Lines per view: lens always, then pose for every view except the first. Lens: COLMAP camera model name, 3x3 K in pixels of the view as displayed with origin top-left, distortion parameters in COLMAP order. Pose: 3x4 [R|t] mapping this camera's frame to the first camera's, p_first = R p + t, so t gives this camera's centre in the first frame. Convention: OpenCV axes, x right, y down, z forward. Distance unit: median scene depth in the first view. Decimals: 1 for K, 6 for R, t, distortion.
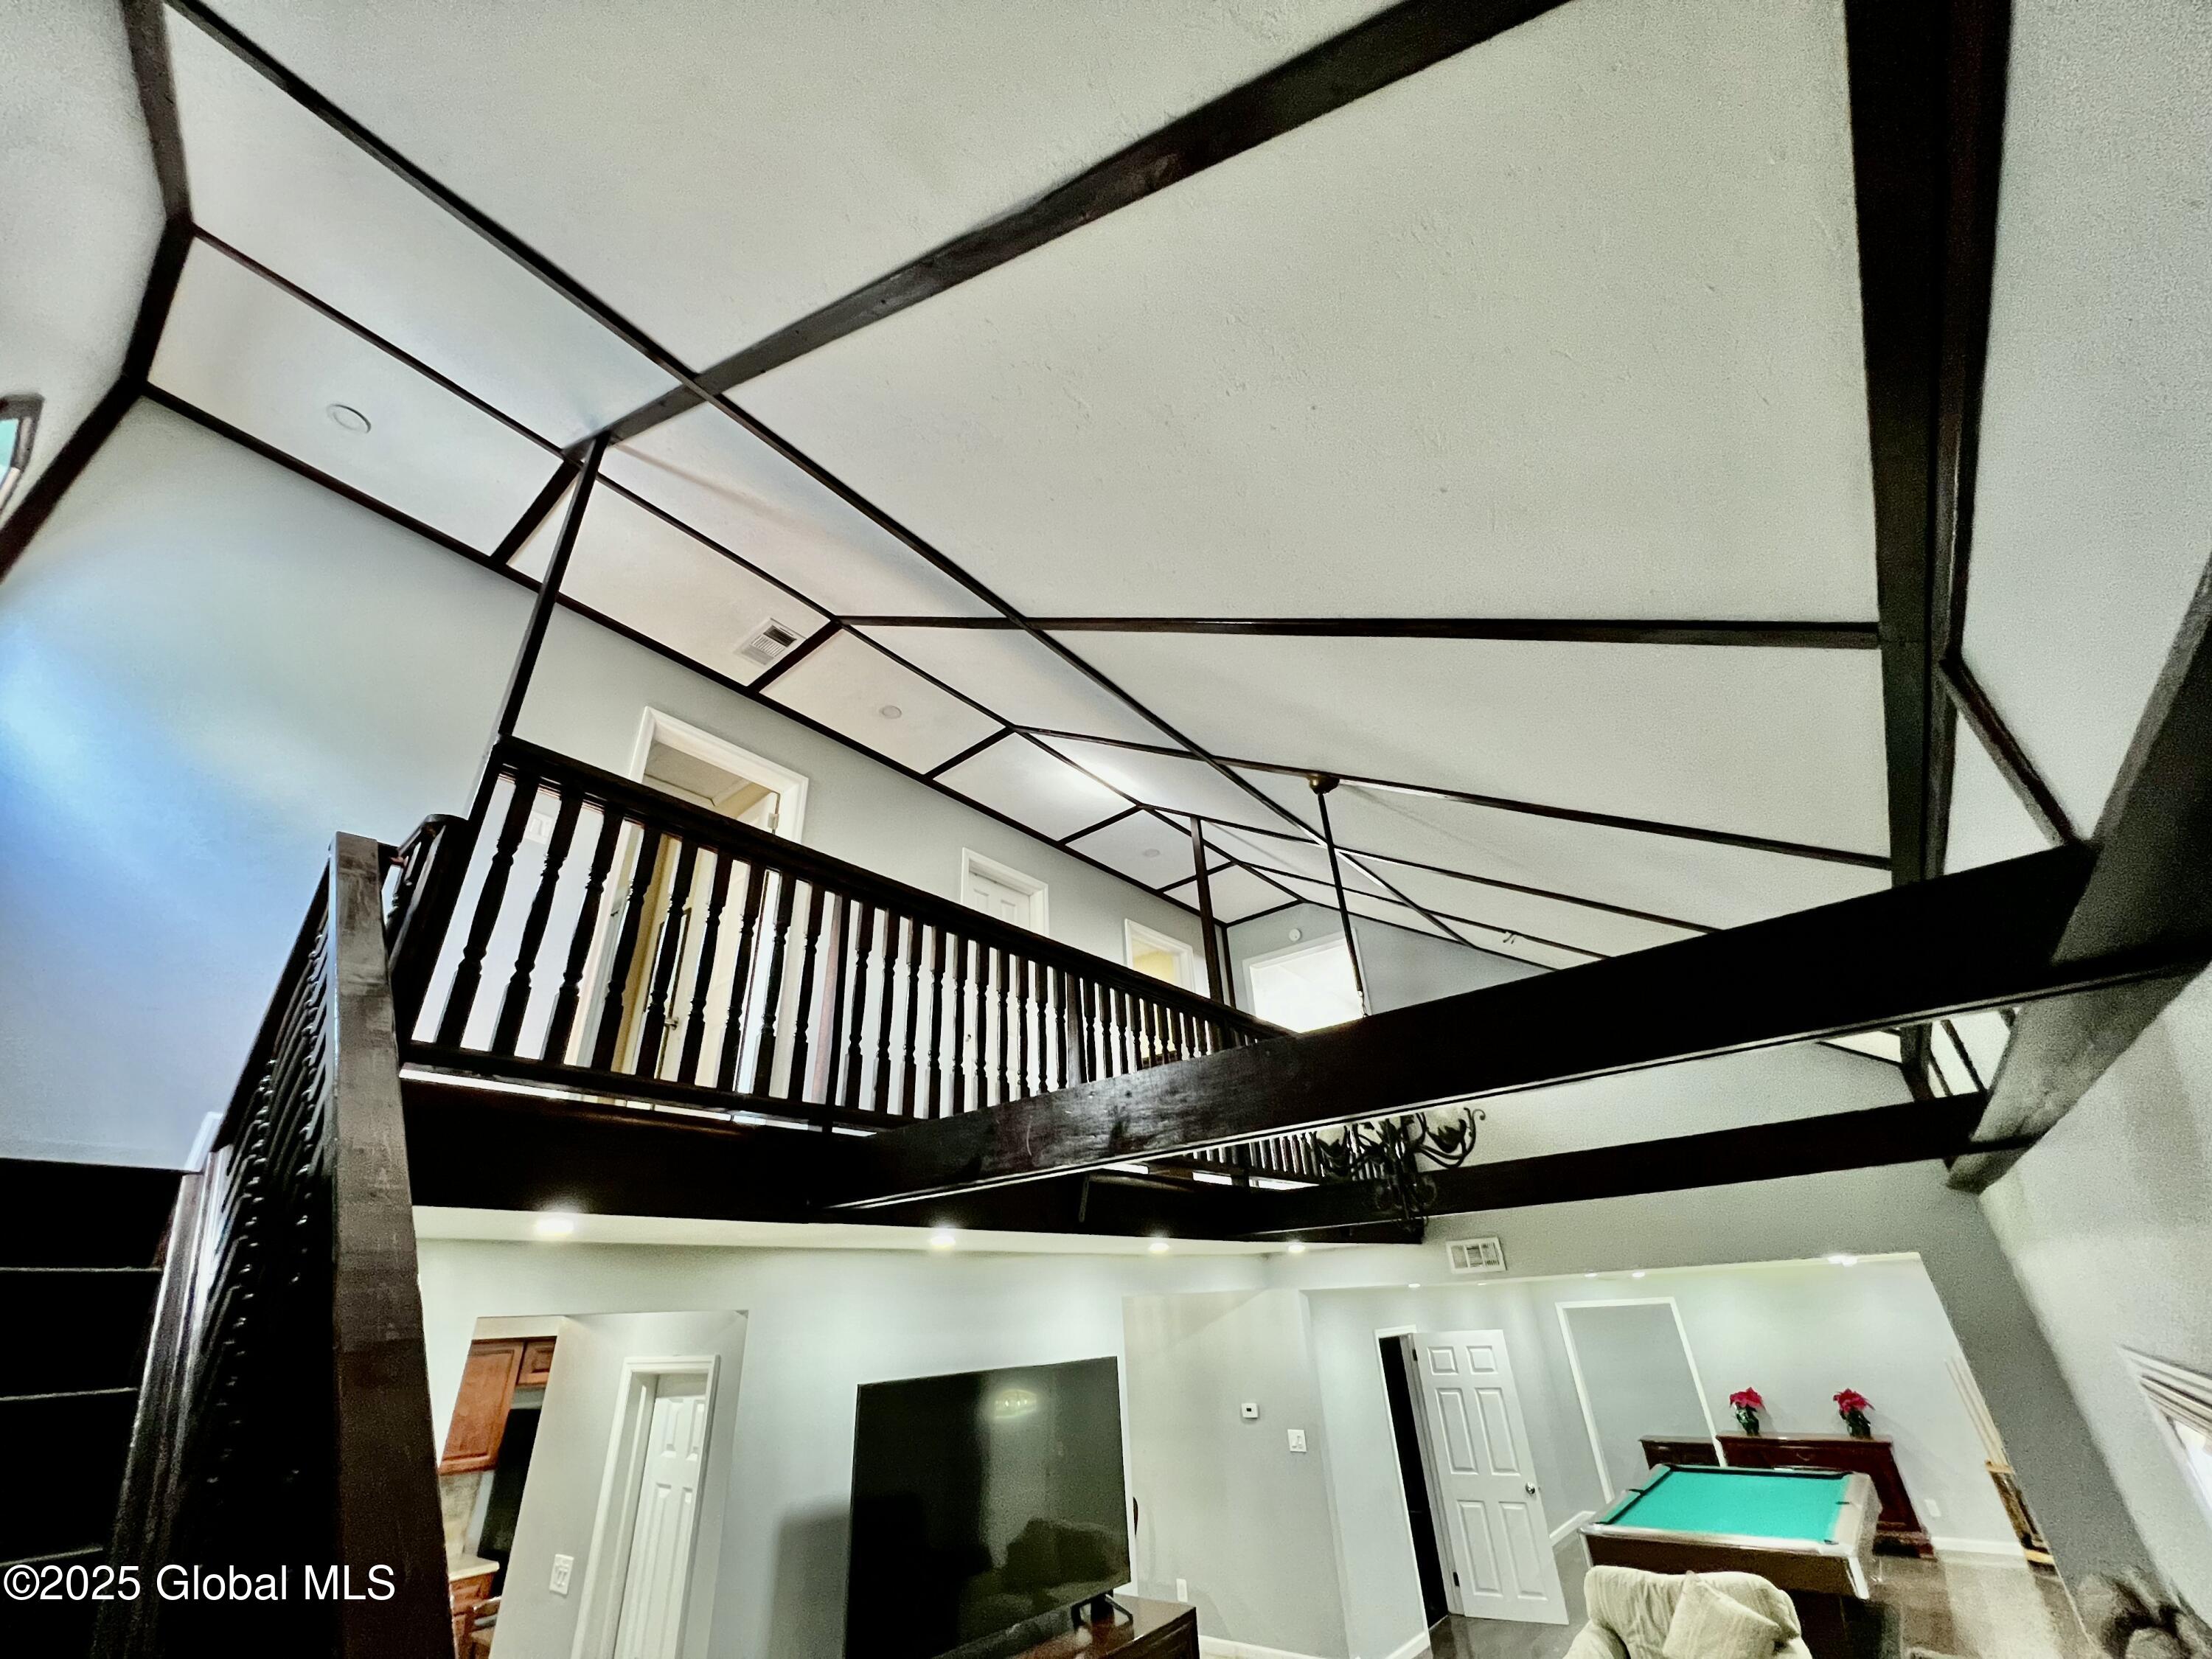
lens RADIAL K [[884.5, 0, 1104.6], [0, 884.5, 829.3], [0, 0, 1]] dist [-0.001118, 0.000223]
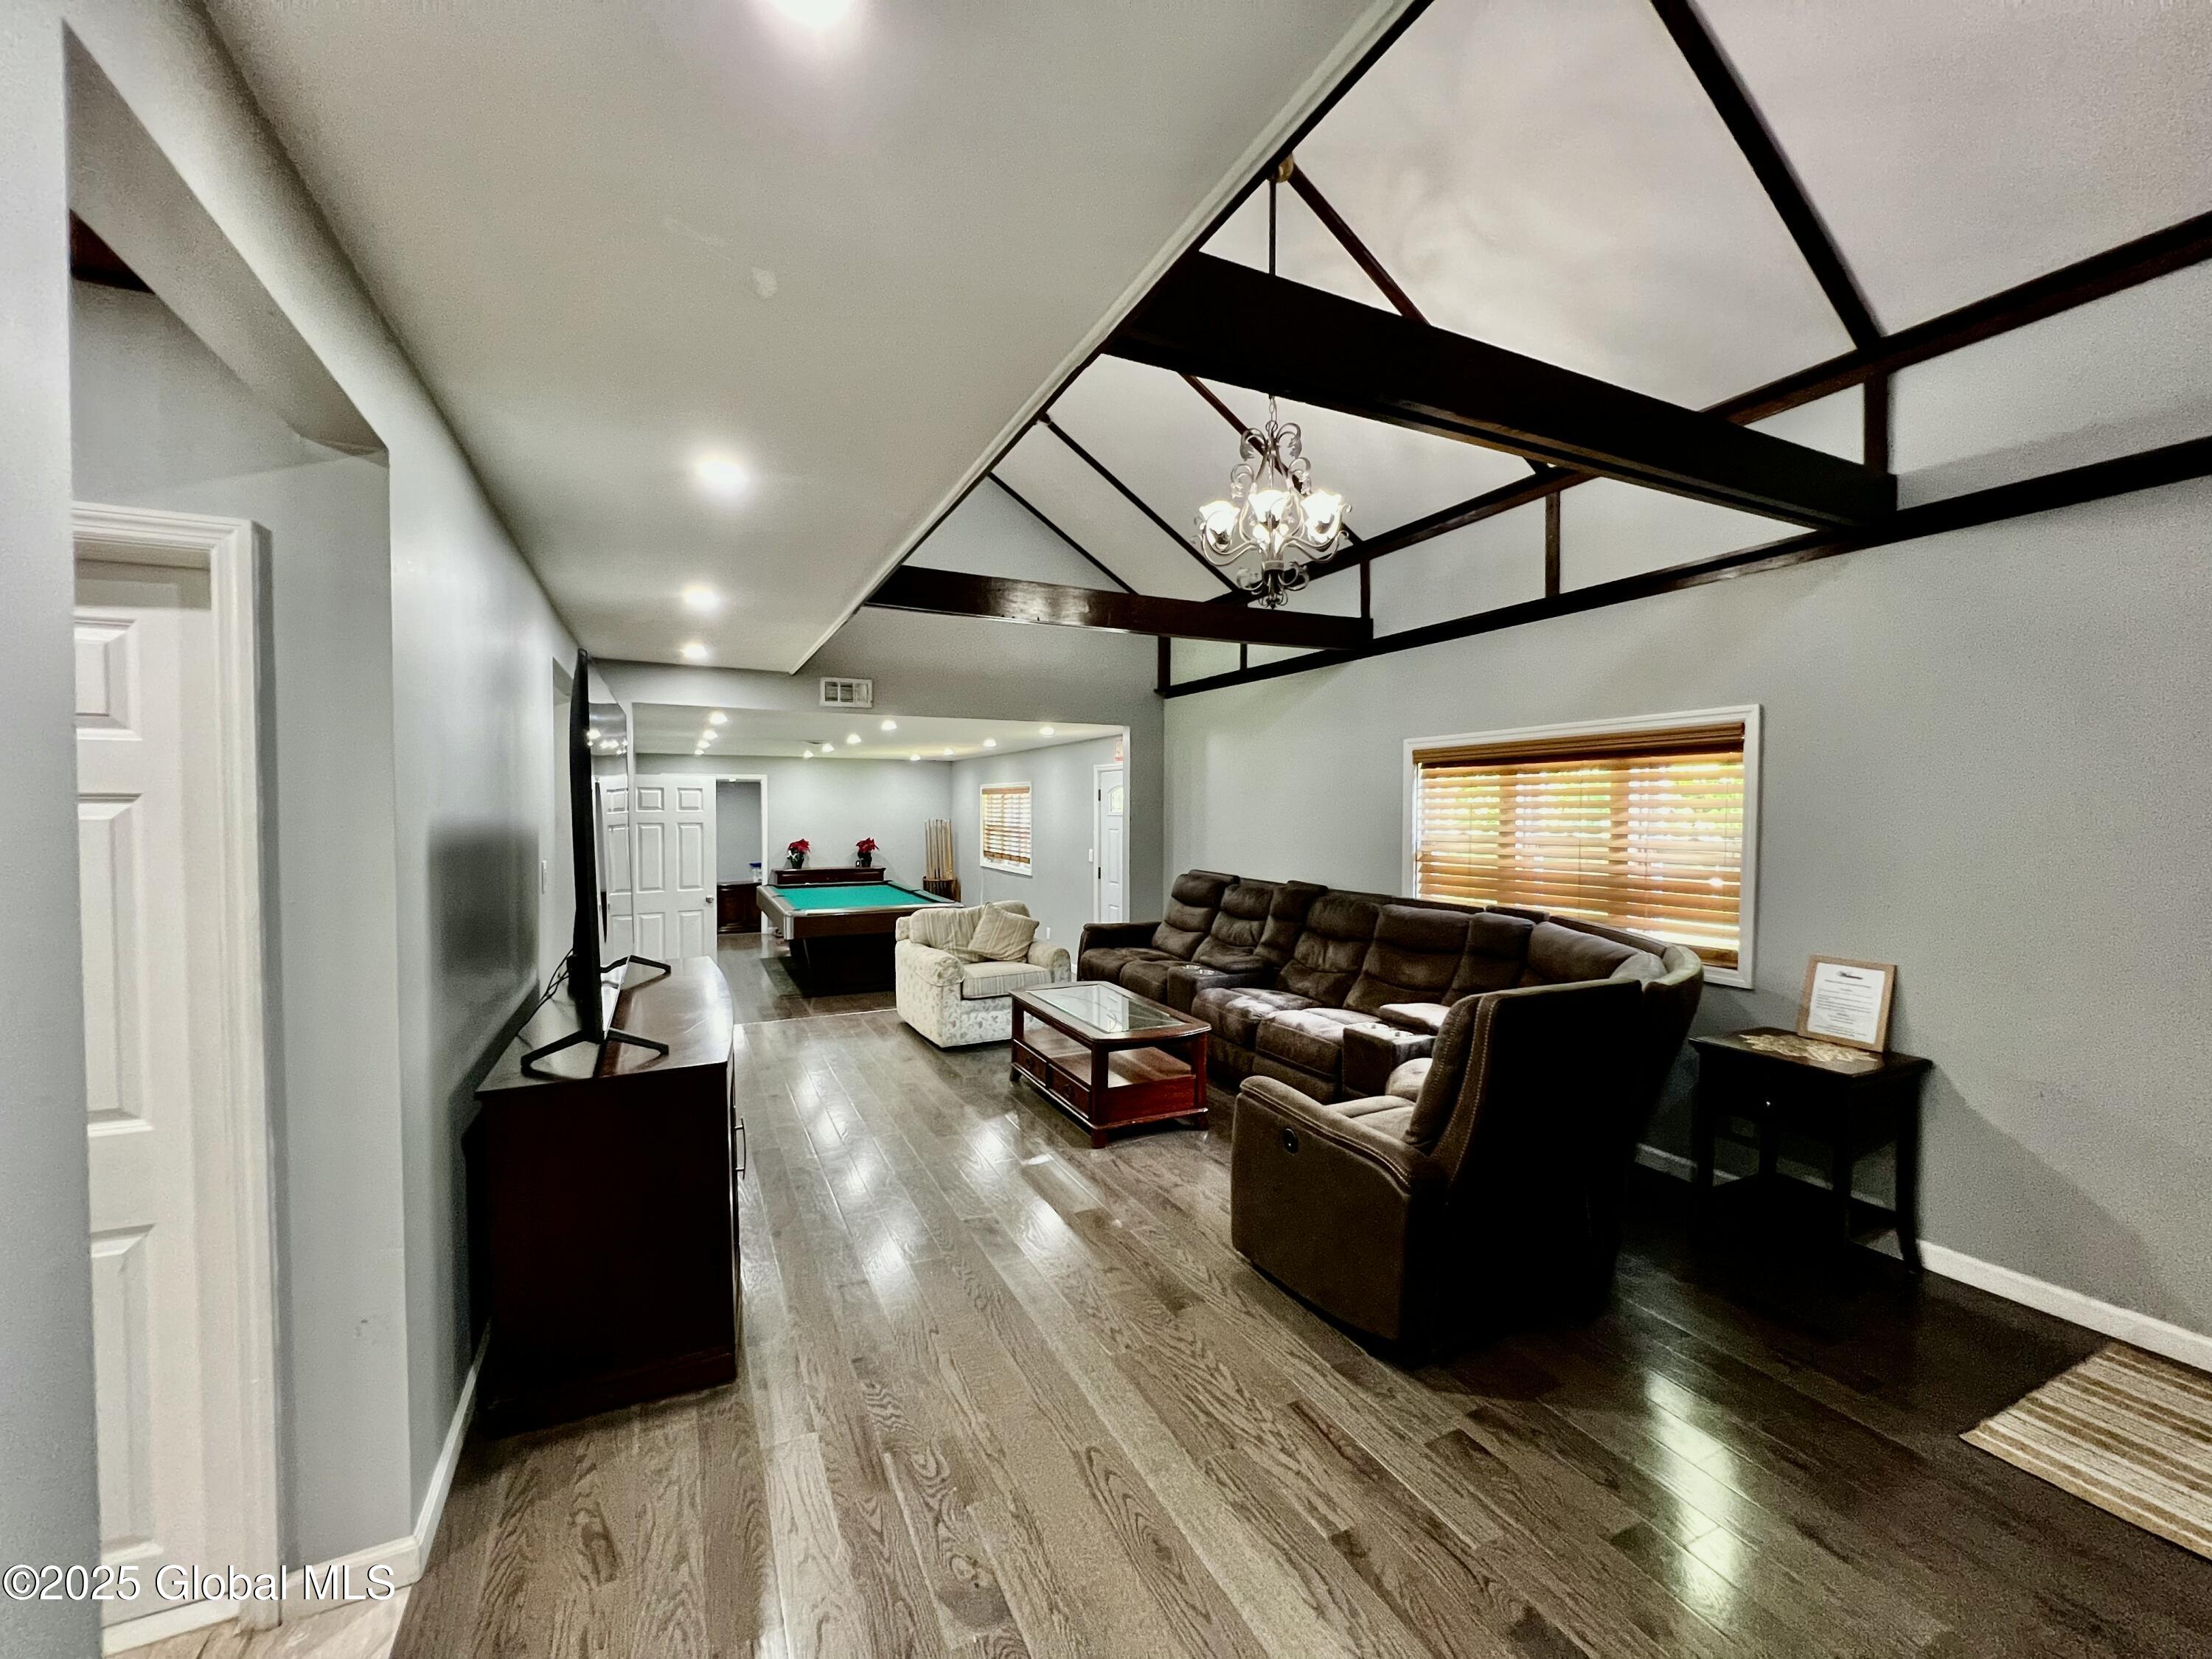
lens RADIAL K [[885.3, 0, 1096.2], [0, 885.3, 826.7], [0, 0, 1]] dist [-0.003139, 0.000838]
pose [[0.422351, 0.028756, 0.905976, -0.377324], [-0.452935, 0.872464, 0.183458, 0.264019], [-0.785156, -0.487832, 0.381511, 0.252709]]
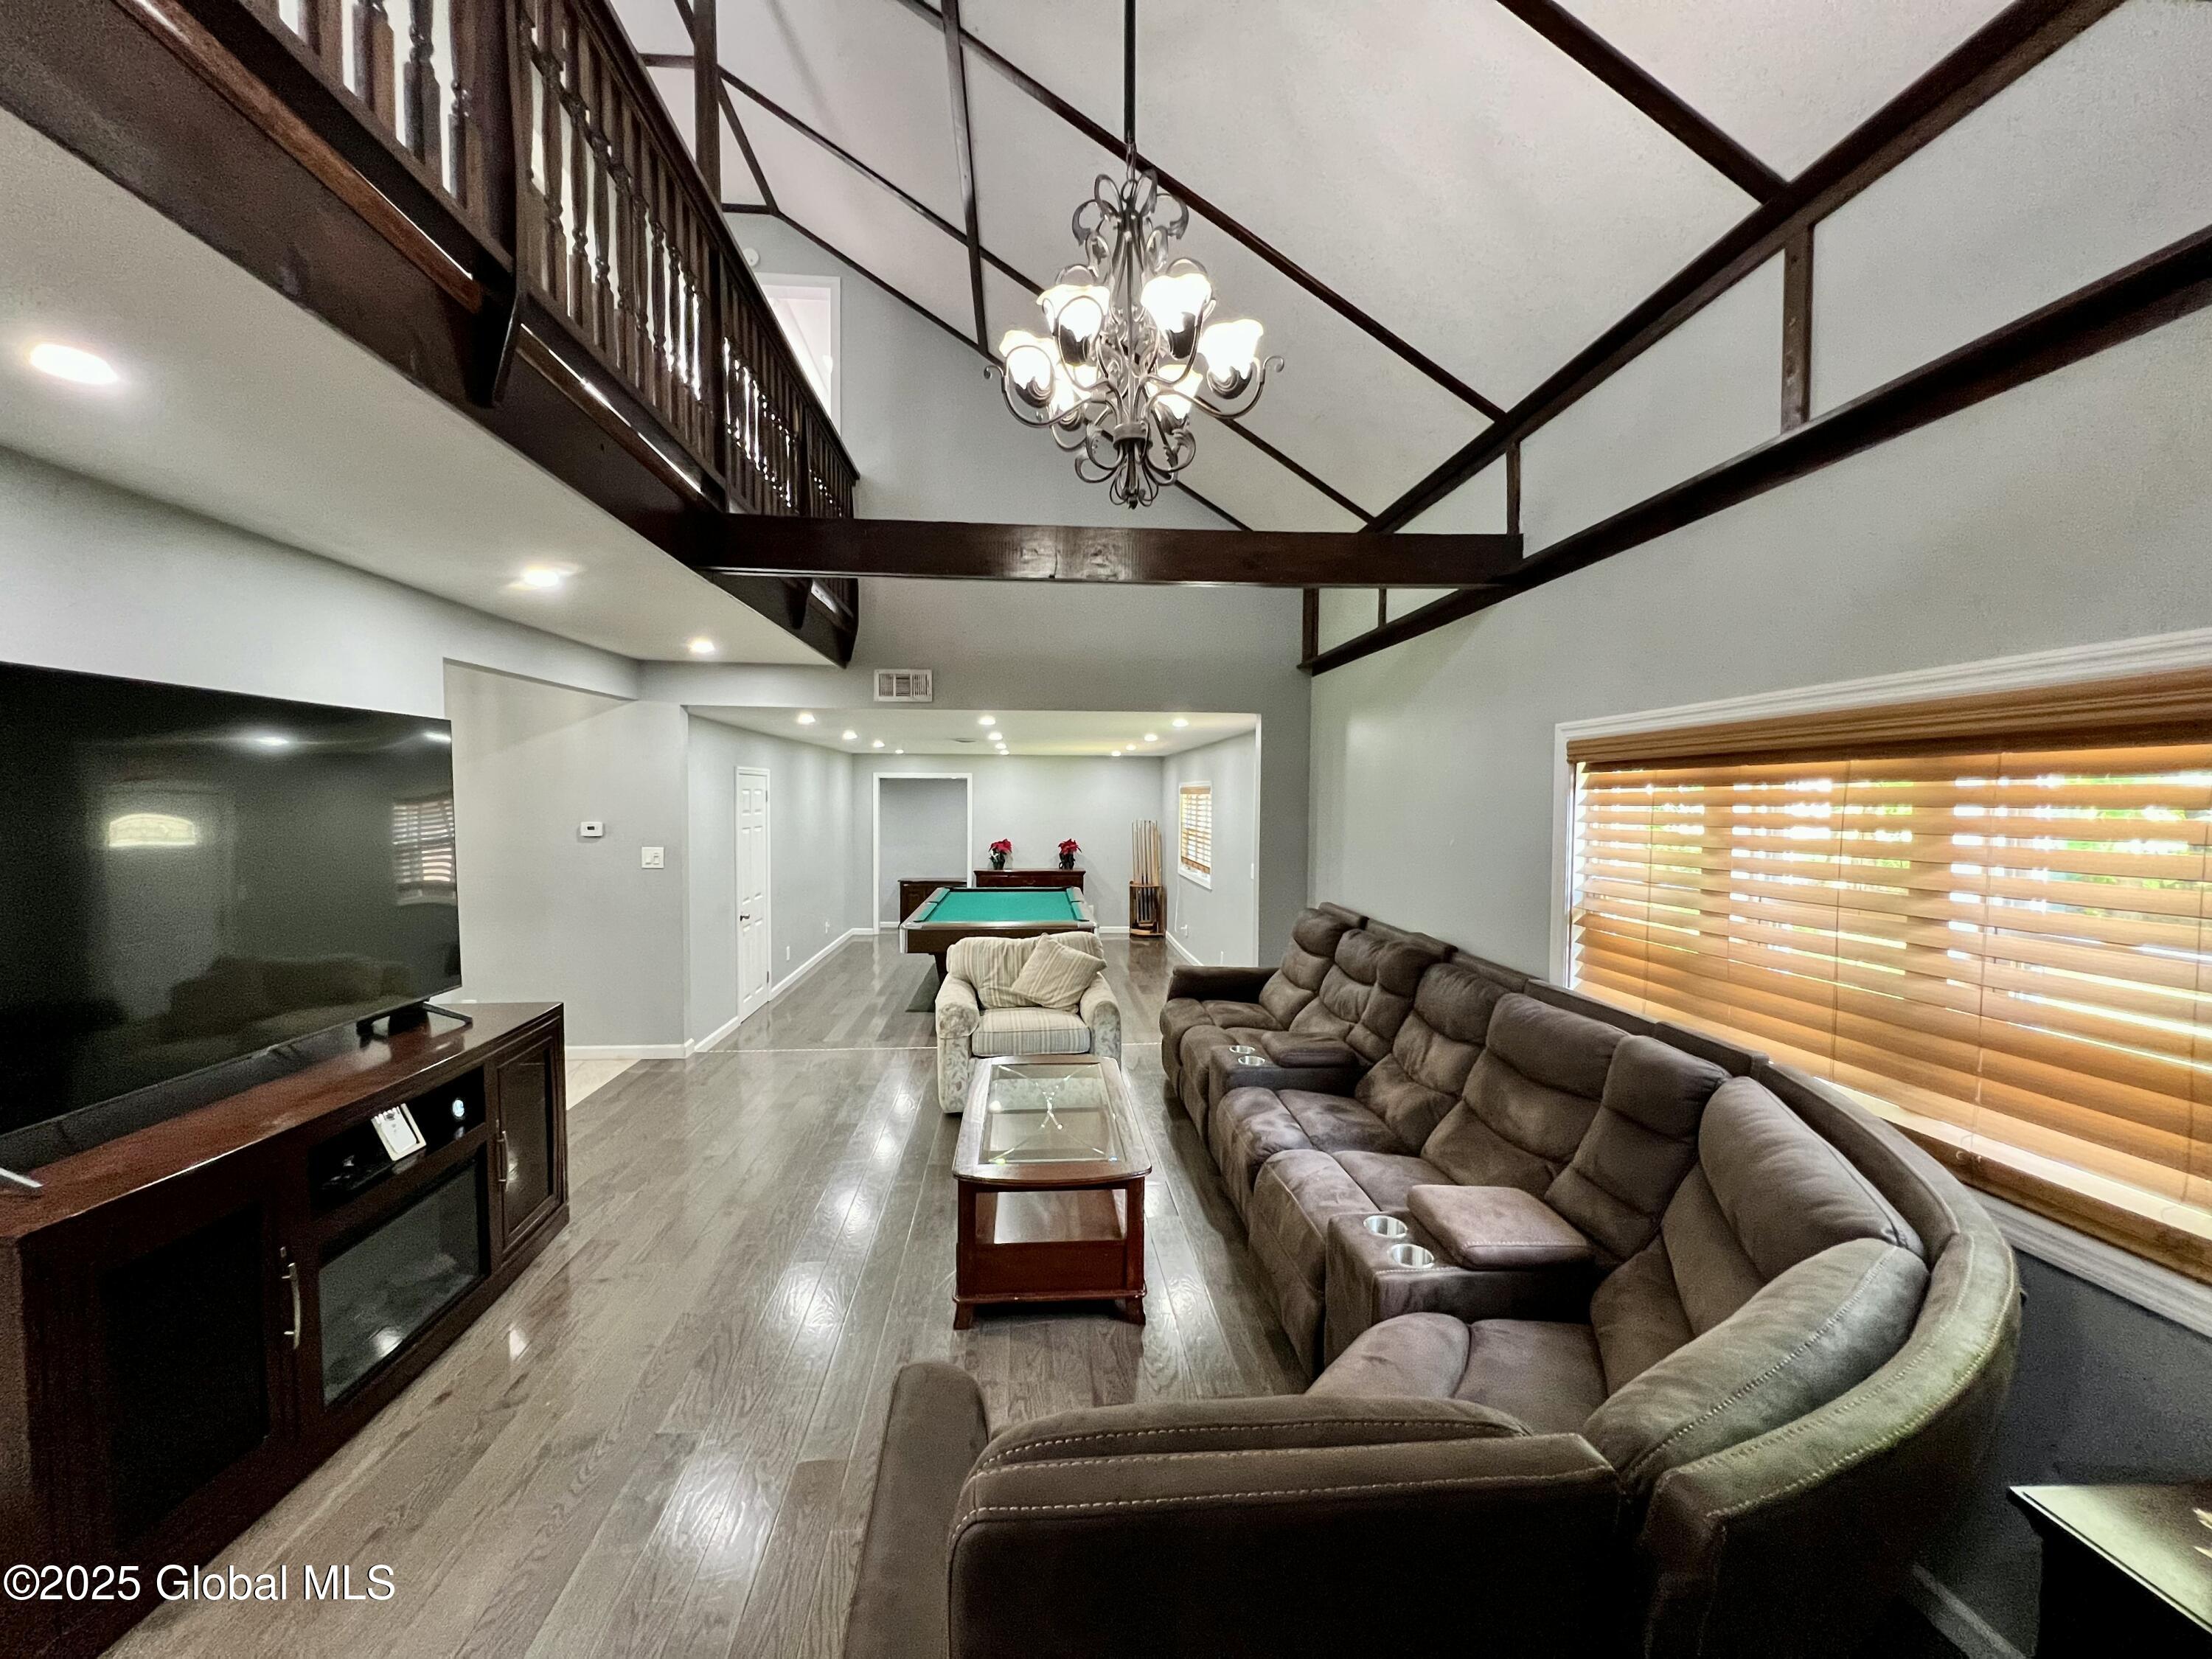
lens RADIAL K [[885.3, 0, 1094.3], [0, 885.3, 842.7], [0, 0, 1]] dist [-0.003139, 0.000838]
pose [[0.722913, 0.016151, 0.690750, -0.069872], [-0.365327, 0.857487, 0.362287, 0.192673], [-0.586458, -0.514252, 0.625789, 0.192601]]
